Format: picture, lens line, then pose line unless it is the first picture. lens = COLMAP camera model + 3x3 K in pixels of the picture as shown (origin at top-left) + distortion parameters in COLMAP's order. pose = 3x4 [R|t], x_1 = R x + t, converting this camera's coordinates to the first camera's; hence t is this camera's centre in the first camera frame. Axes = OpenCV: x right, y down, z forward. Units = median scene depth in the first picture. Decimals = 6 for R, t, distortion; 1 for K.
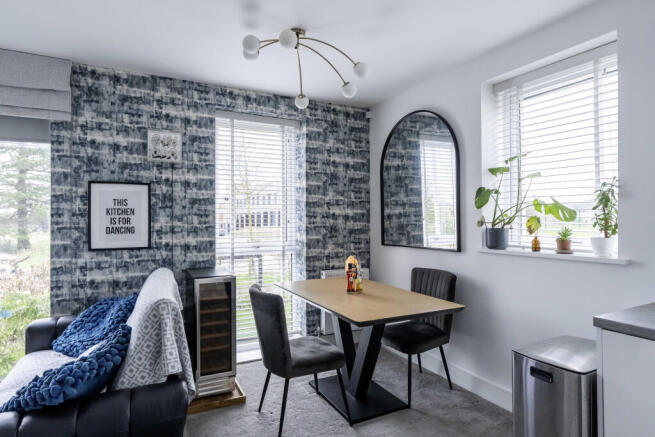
lens RADIAL K [[375.4, 0, 327.5], [0, 375.4, 218.5], [0, 0, 1]] dist [-0.001665, 0.000143]
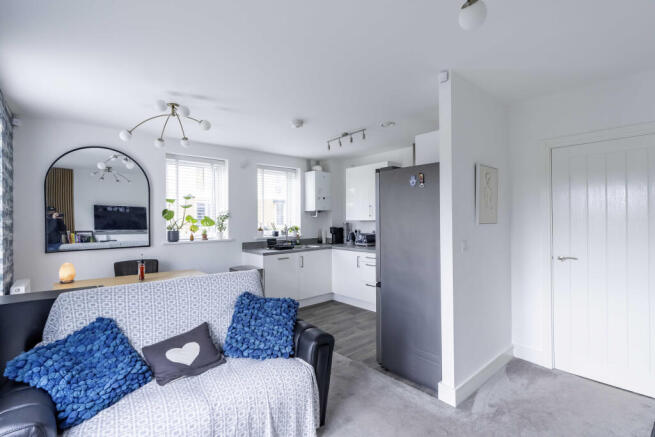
lens RADIAL K [[306.0, 0, 327.5], [0, 306.0, 218.5], [0, 0, 1]] dist [0.000115, -0.000348]
pose [[-0.233758, 0.003321, 0.972289, -1.135712], [0.003759, 0.999990, -0.002512, -0.028078], [-0.972288, 0.003067, -0.233768, 0.542540]]
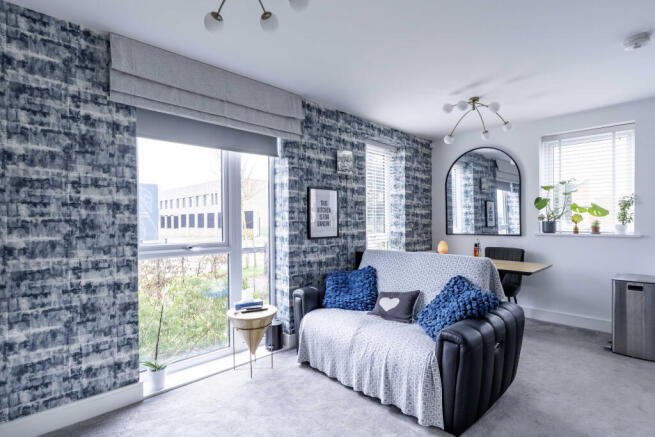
lens RADIAL K [[336.2, 0, 327.5], [0, 336.2, 218.5], [0, 0, 1]] dist [0.010883, -0.000077]
pose [[0.953631, 0.000572, 0.300978, -0.894563], [0.002003, 0.999964, -0.008246, 0.022211], [-0.300971, 0.008466, 0.953596, -0.157739]]
